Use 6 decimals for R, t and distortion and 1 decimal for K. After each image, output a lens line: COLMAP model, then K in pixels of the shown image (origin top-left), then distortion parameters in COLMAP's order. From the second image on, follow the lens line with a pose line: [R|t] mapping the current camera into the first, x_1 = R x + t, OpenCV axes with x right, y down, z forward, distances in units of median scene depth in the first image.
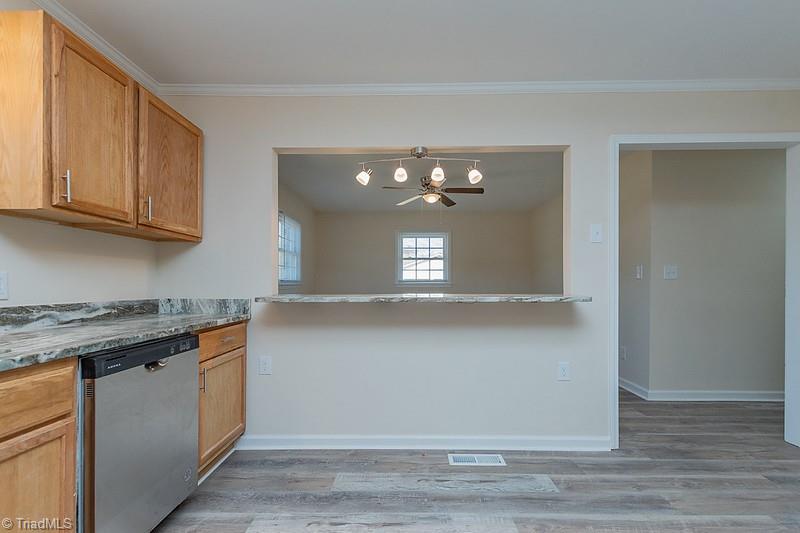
lens RADIAL K [[354.6, 0, 395.7], [0, 354.6, 285.2], [0, 0, 1]] dist [0.002067, 0.000309]
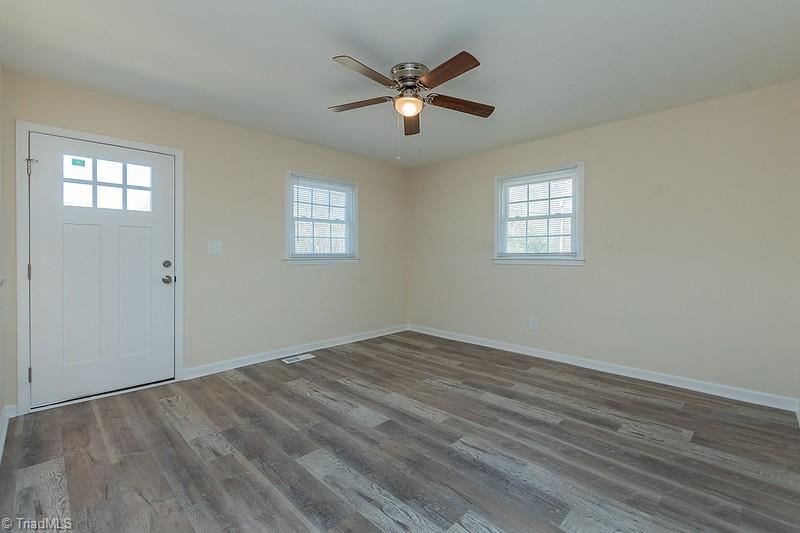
lens RADIAL K [[350.6, 0, 403.1], [0, 350.6, 257.8], [0, 0, 1]] dist [0.000599, -0.000261]
pose [[0.722804, 0.008504, -0.691001, 0.894378], [-0.004694, 0.999962, 0.007396, -0.028708], [0.691037, -0.002102, 0.722816, 1.145767]]
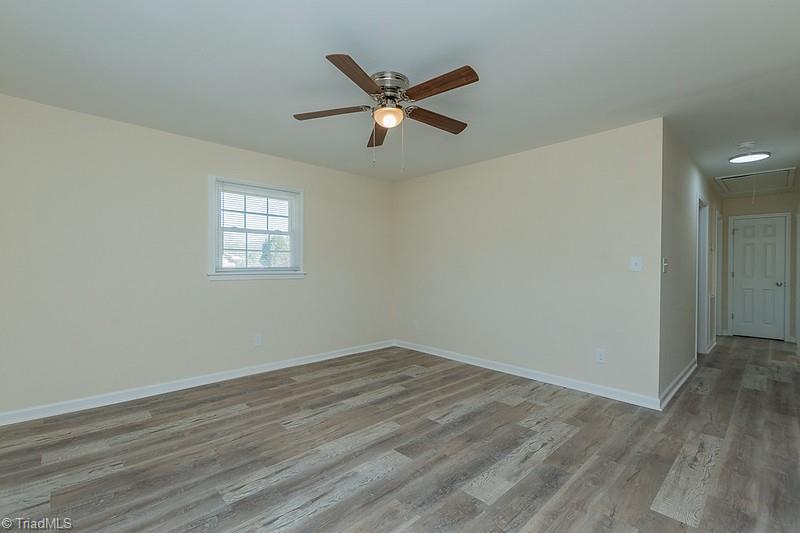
lens RADIAL K [[357.8, 0, 385.3], [0, 357.8, 264.1], [0, 0, 1]] dist [0.002370, -0.000933]
pose [[0.726808, 0.007650, 0.686798, -0.490531], [0.001493, 0.999918, -0.012718, -0.034288], [-0.686839, 0.010269, 0.726737, 1.170991]]
